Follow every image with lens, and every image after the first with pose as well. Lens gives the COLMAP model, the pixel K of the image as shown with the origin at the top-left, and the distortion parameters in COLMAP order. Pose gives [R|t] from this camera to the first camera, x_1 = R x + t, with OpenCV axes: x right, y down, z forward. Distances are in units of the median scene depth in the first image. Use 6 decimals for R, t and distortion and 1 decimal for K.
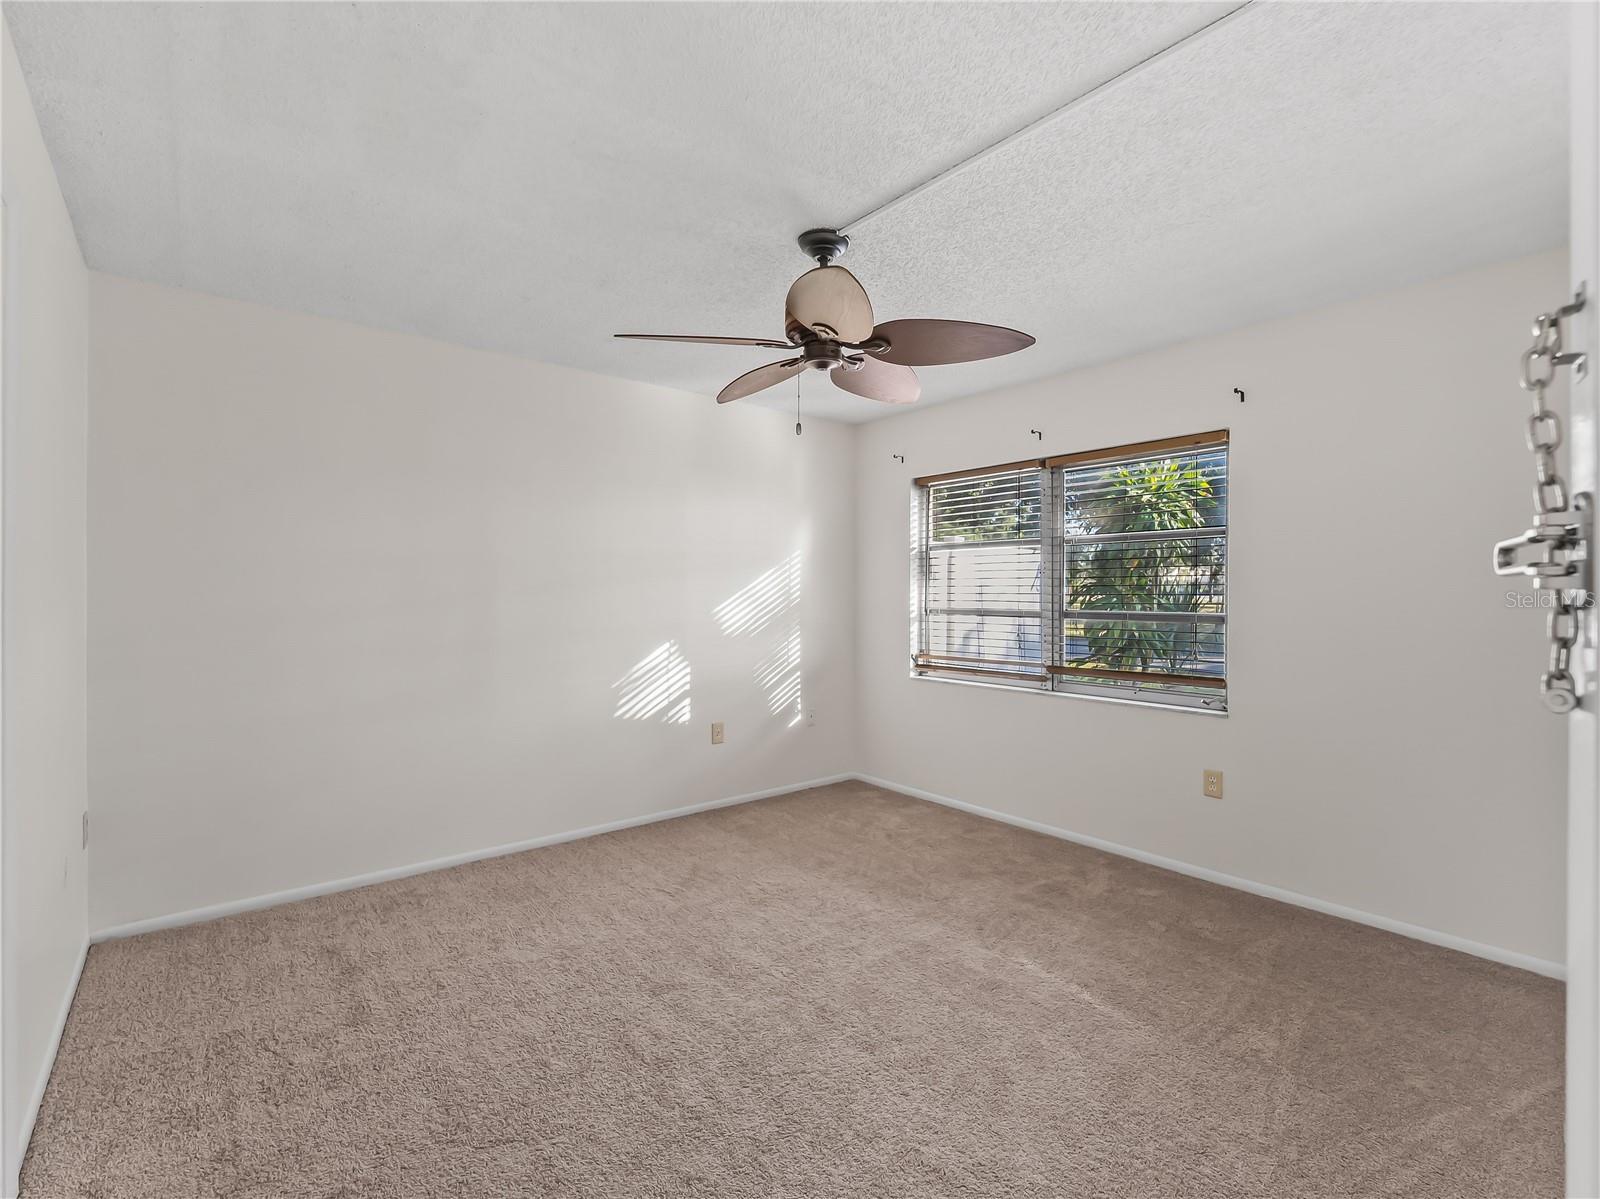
lens RADIAL K [[741.4, 0, 842.3], [0, 741.4, 600.1], [0, 0, 1]] dist [0.001295, -0.002663]
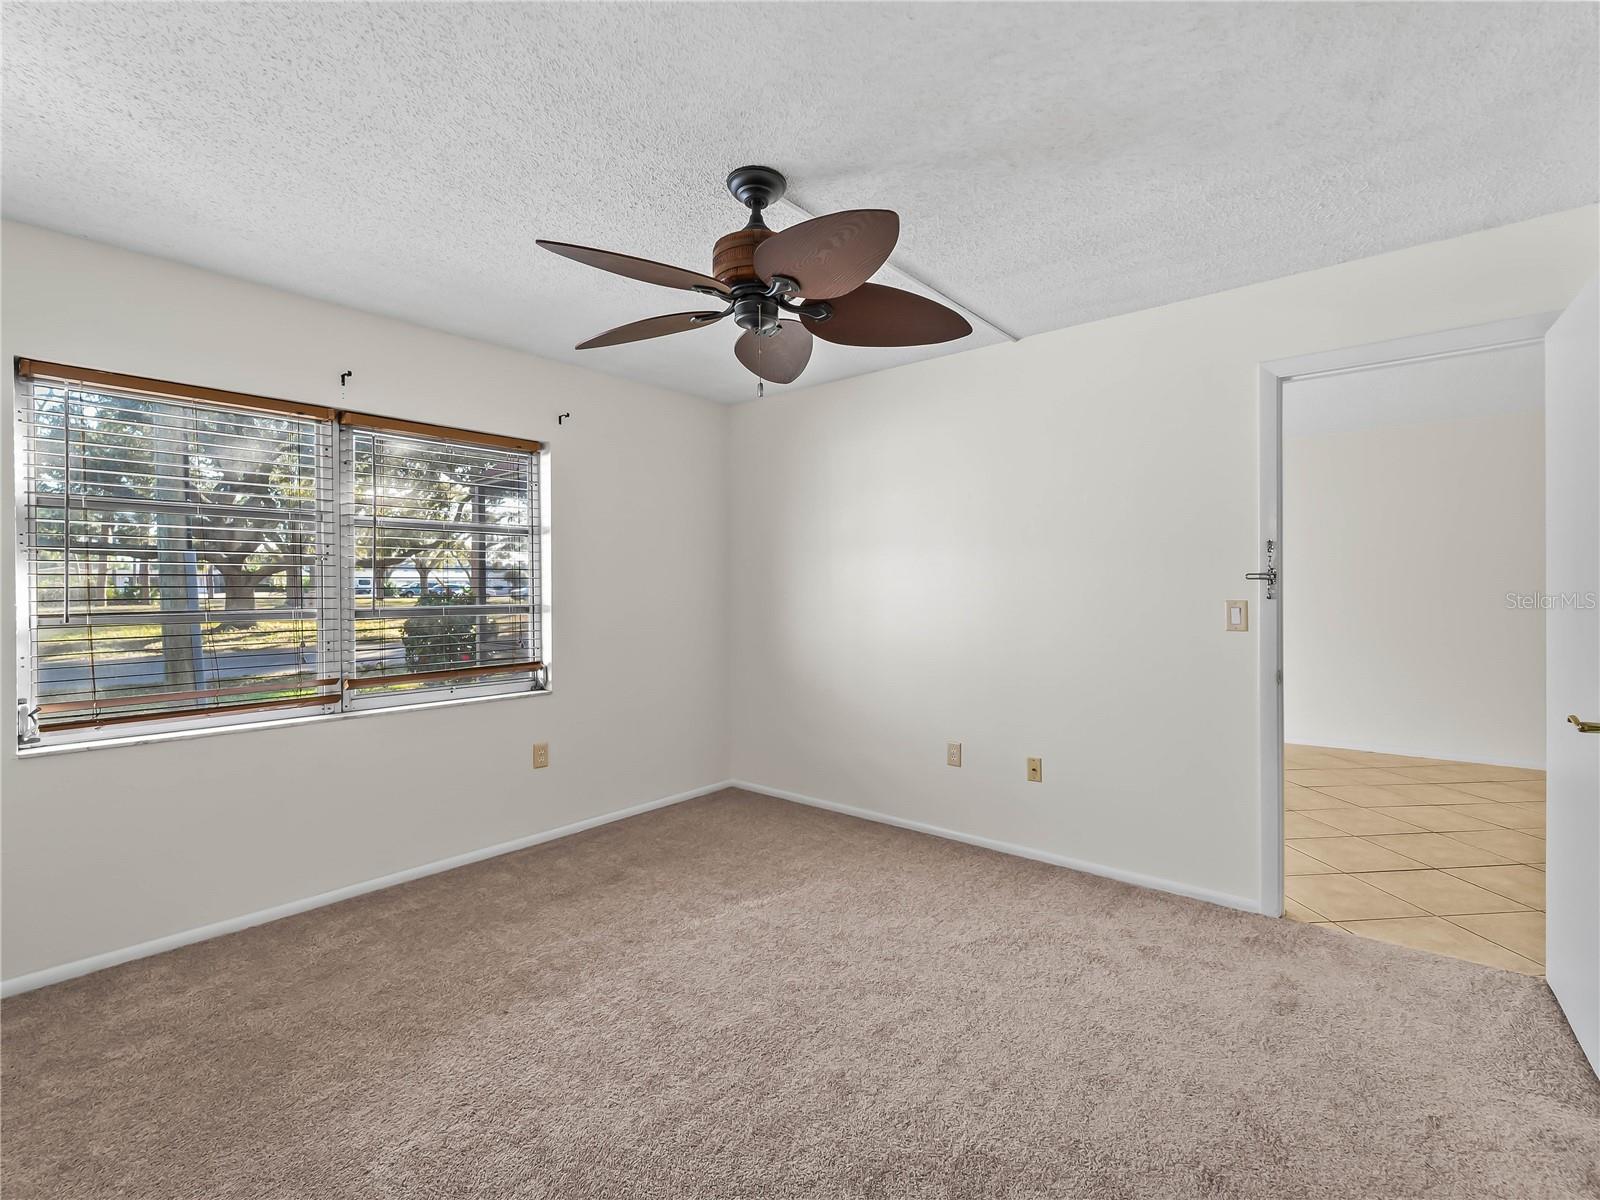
lens RADIAL K [[741.4, 0, 797.7], [0, 741.4, 598.3], [0, 0, 1]] dist [0.001295, -0.002663]
pose [[-0.174542, -0.015203, 0.984532, -0.669265], [0.008345, 0.999822, 0.016919, -0.007251], [-0.984614, 0.011169, -0.174384, 0.800704]]
